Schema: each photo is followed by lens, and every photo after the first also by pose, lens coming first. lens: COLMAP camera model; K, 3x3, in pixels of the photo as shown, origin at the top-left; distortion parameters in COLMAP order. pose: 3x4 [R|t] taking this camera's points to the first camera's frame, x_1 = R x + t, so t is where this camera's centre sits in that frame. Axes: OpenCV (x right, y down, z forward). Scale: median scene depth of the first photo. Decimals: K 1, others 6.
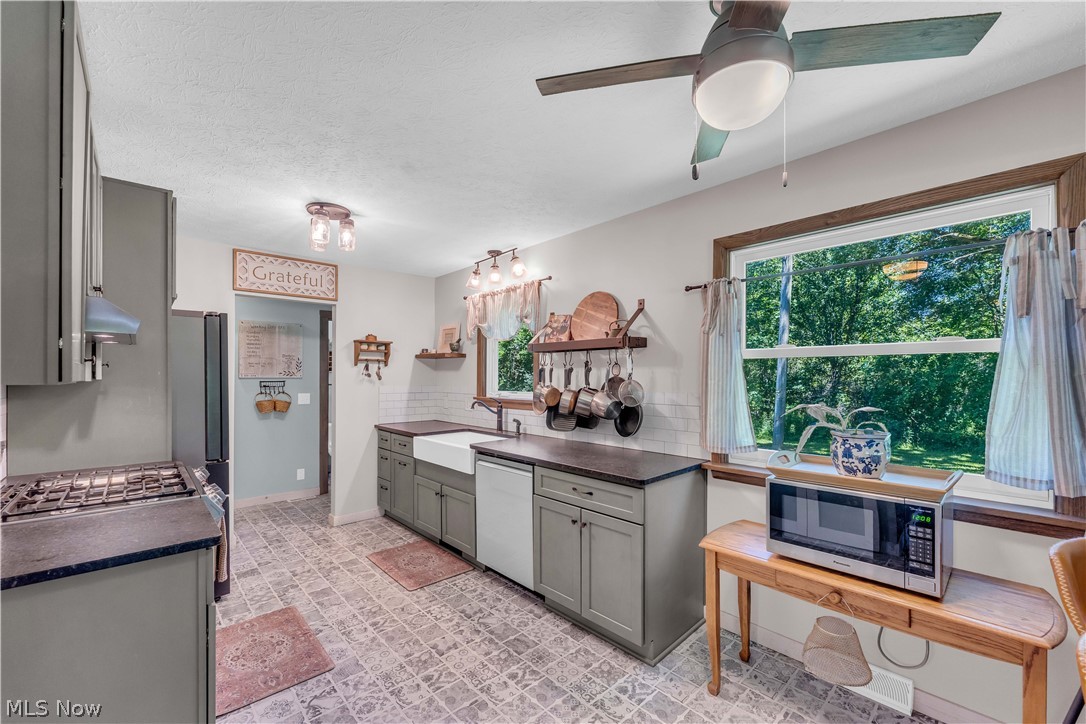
lens RADIAL K [[440.0, 0, 533.3], [0, 440.0, 378.2], [0, 0, 1]] dist [-0.004811, 0.000359]
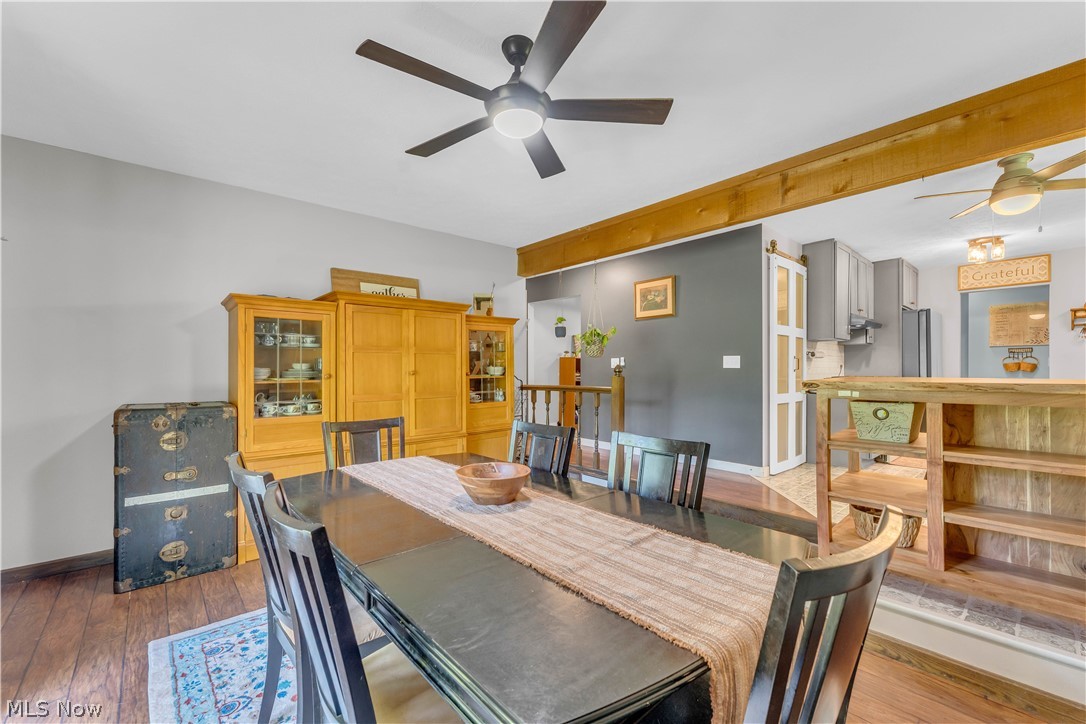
lens RADIAL K [[440.0, 0, 539.1], [0, 440.0, 368.0], [0, 0, 1]] dist [-0.004811, 0.000359]
pose [[-0.021841, -0.004447, -0.999752, 0.894755], [-0.003079, 0.999986, -0.004381, 0.091822], [0.999757, 0.002982, -0.021854, -0.488485]]
